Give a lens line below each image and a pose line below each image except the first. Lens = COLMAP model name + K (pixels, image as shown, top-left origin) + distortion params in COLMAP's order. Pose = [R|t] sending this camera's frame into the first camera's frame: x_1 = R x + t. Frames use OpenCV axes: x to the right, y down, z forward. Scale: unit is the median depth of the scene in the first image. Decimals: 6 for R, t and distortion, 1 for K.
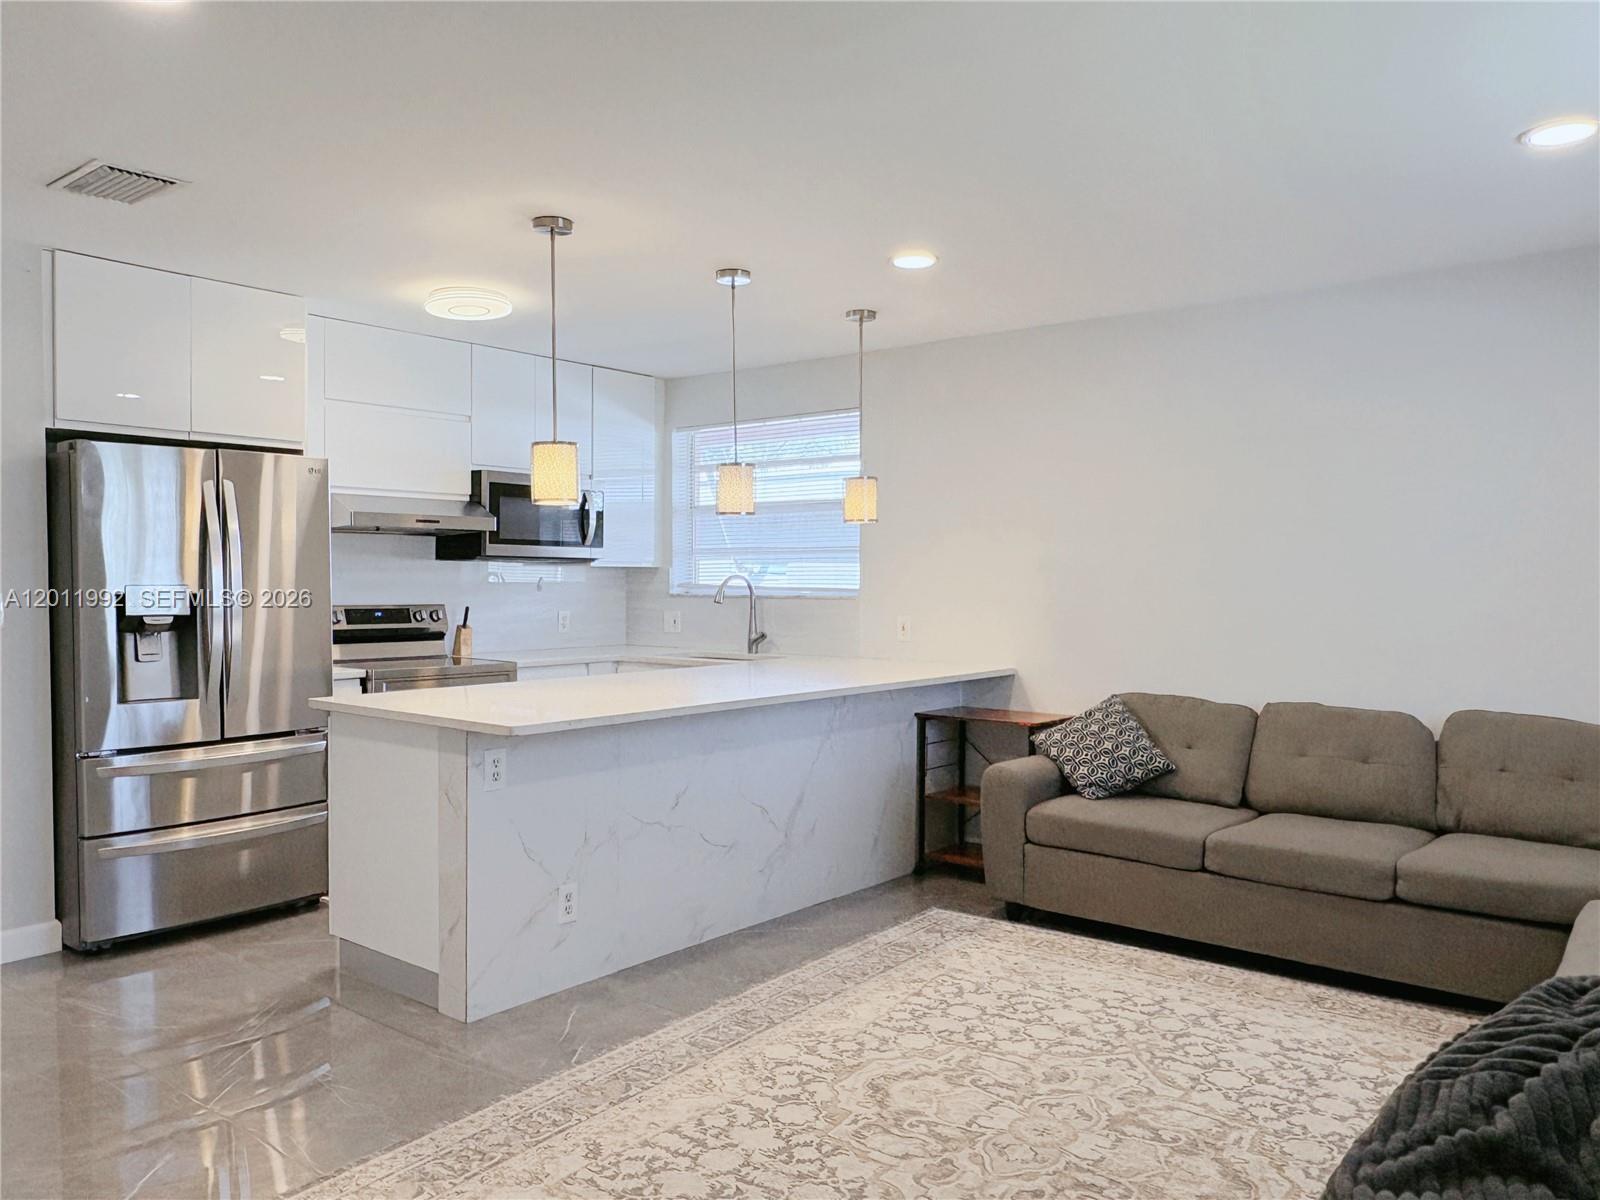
lens RADIAL K [[1204.8, 0, 800.0], [0, 1204.8, 600.0], [0, 0, 1]] dist [0.003099, 0.000954]
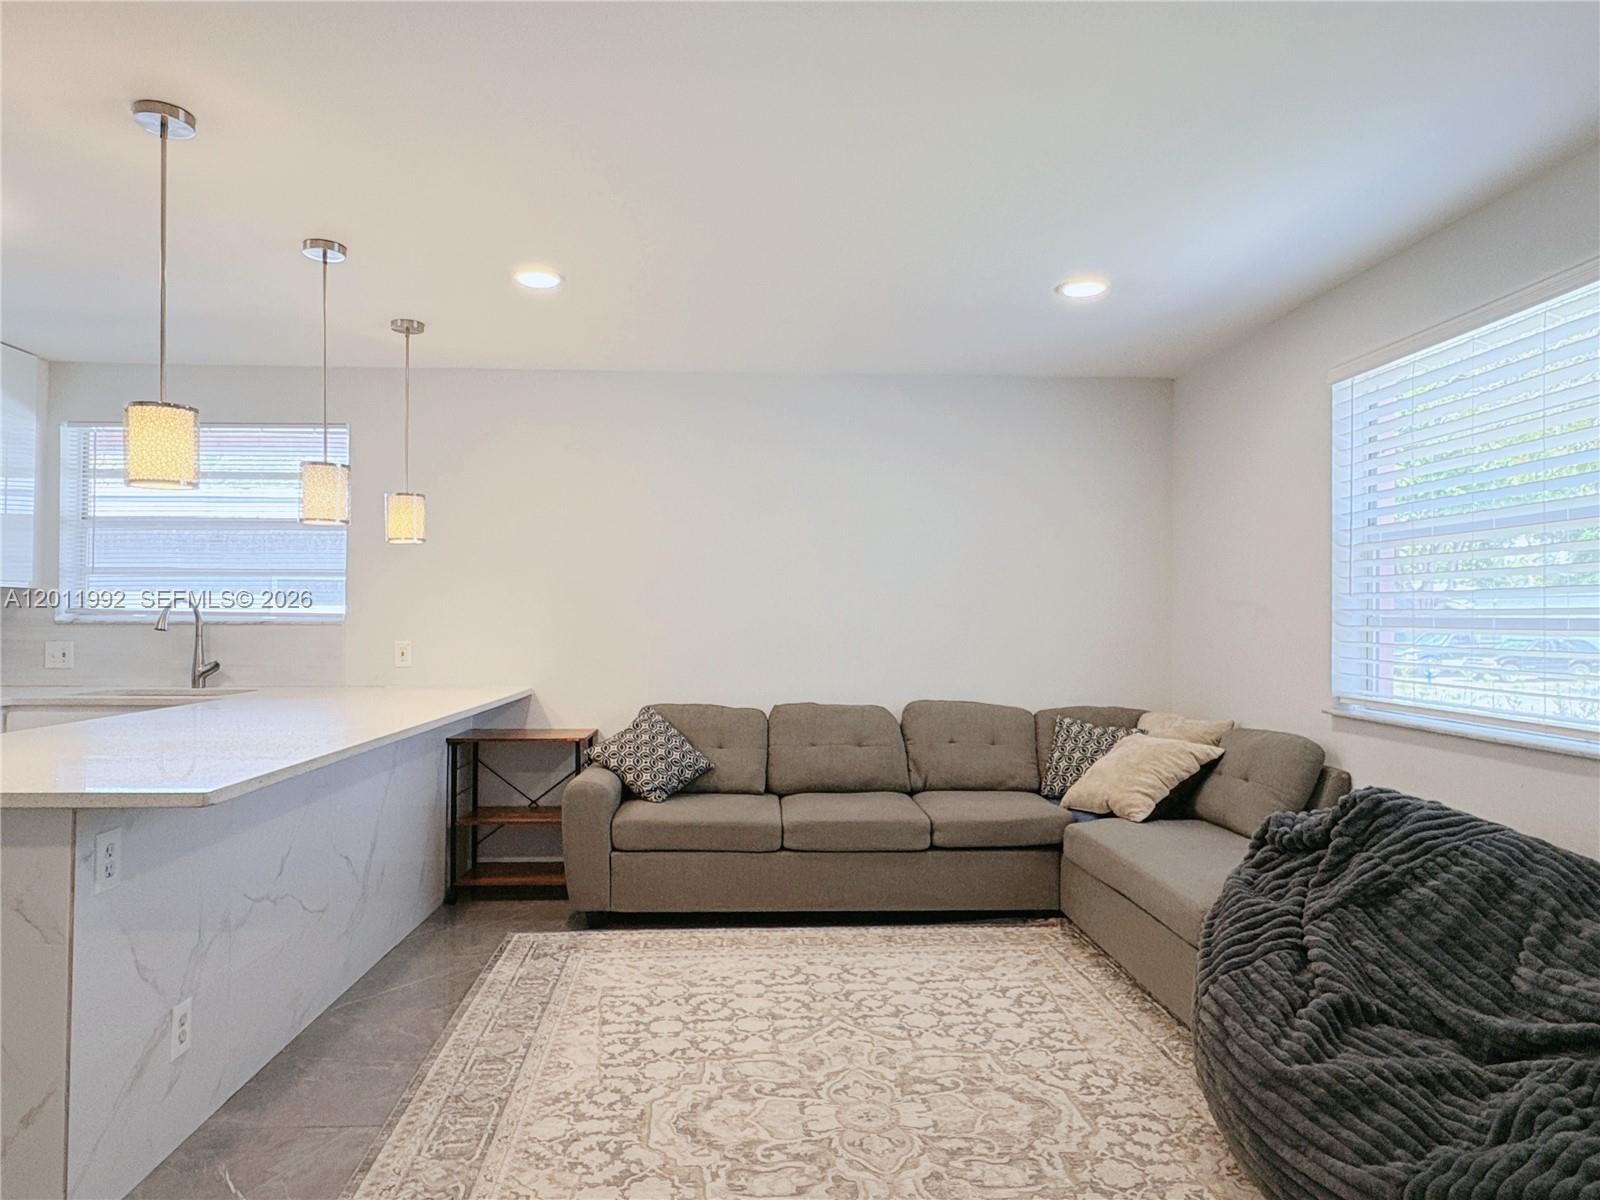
lens RADIAL K [[980.4, 0, 800.0], [0, 980.4, 600.0], [0, 0, 1]] dist [0.000201, 0.003121]
pose [[0.744798, 0.012380, 0.667175, -0.272956], [0.011496, 0.999441, -0.031379, 0.010924], [-0.667191, 0.031041, 0.744239, 0.253273]]
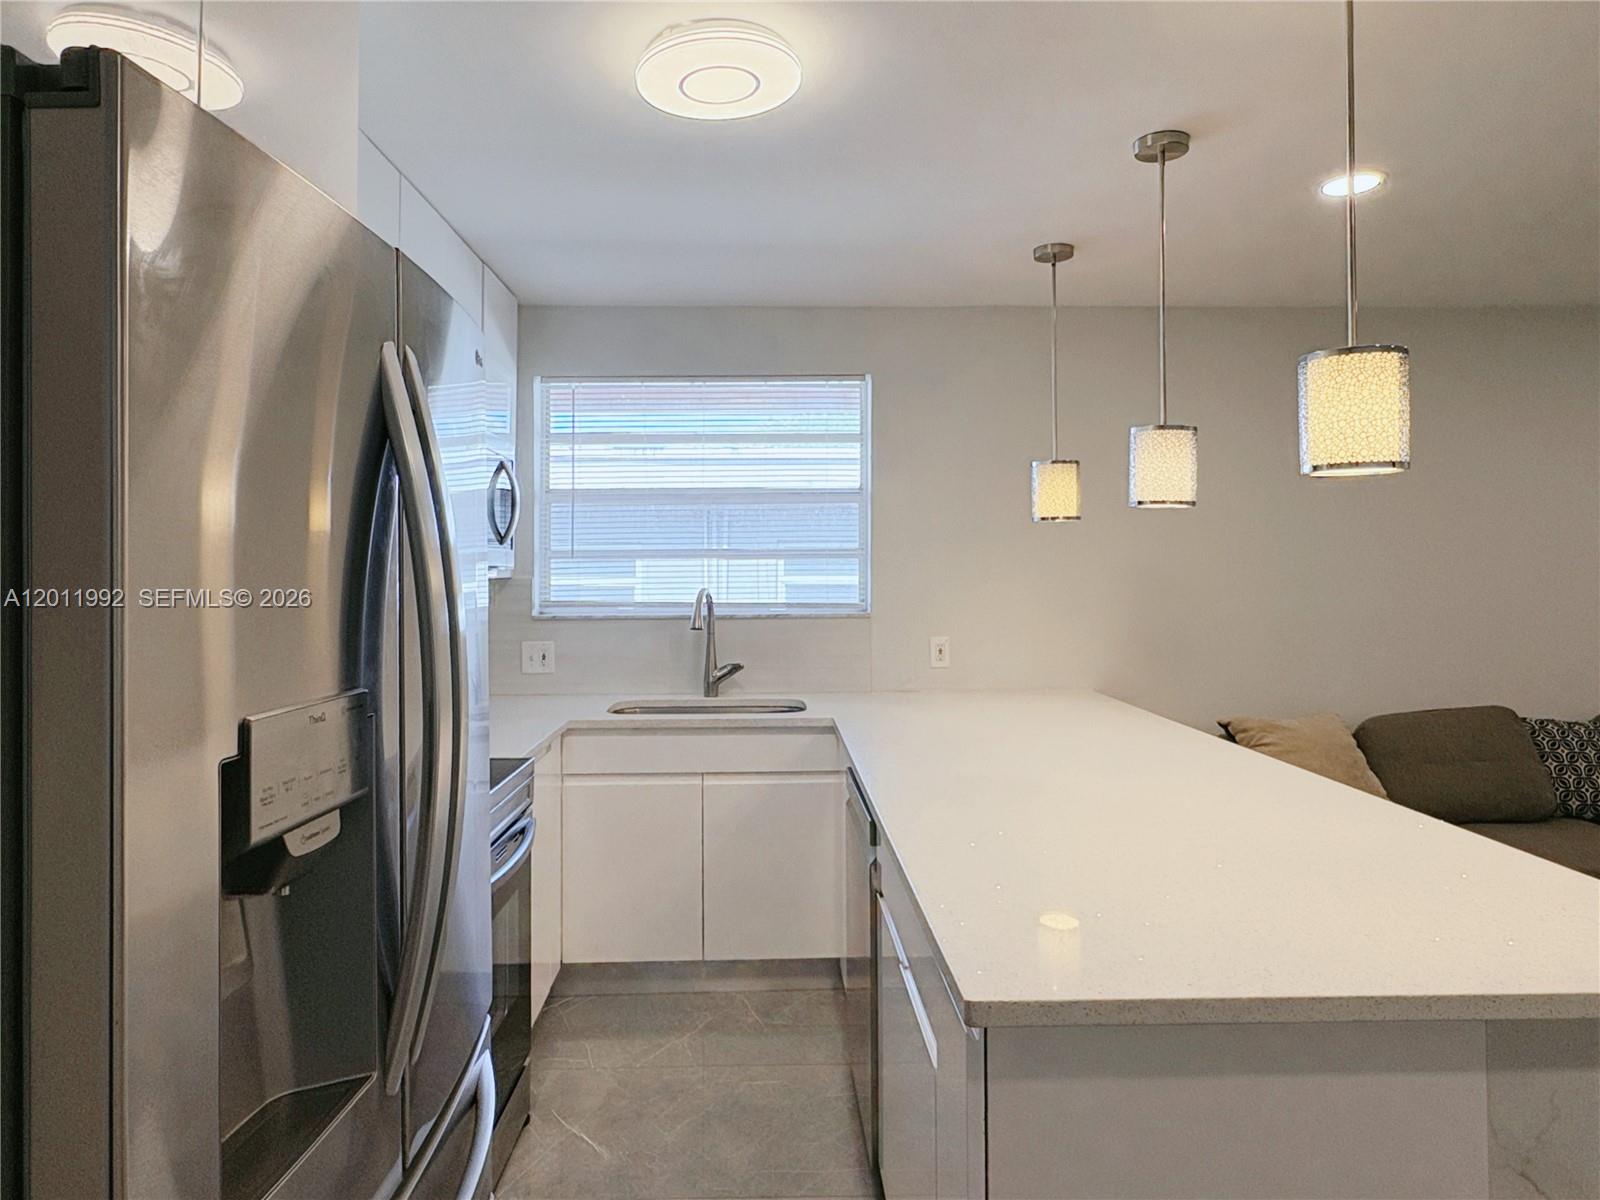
lens RADIAL K [[988.6, 0, 805.9], [0, 988.6, 553.5], [0, 0, 1]] dist [-0.047144, 0.000230]
pose [[0.750150, 0.002749, 0.661262, -0.559432], [0.020318, 0.999423, -0.027203, -0.035349], [-0.660955, 0.033842, 0.749662, 0.741961]]
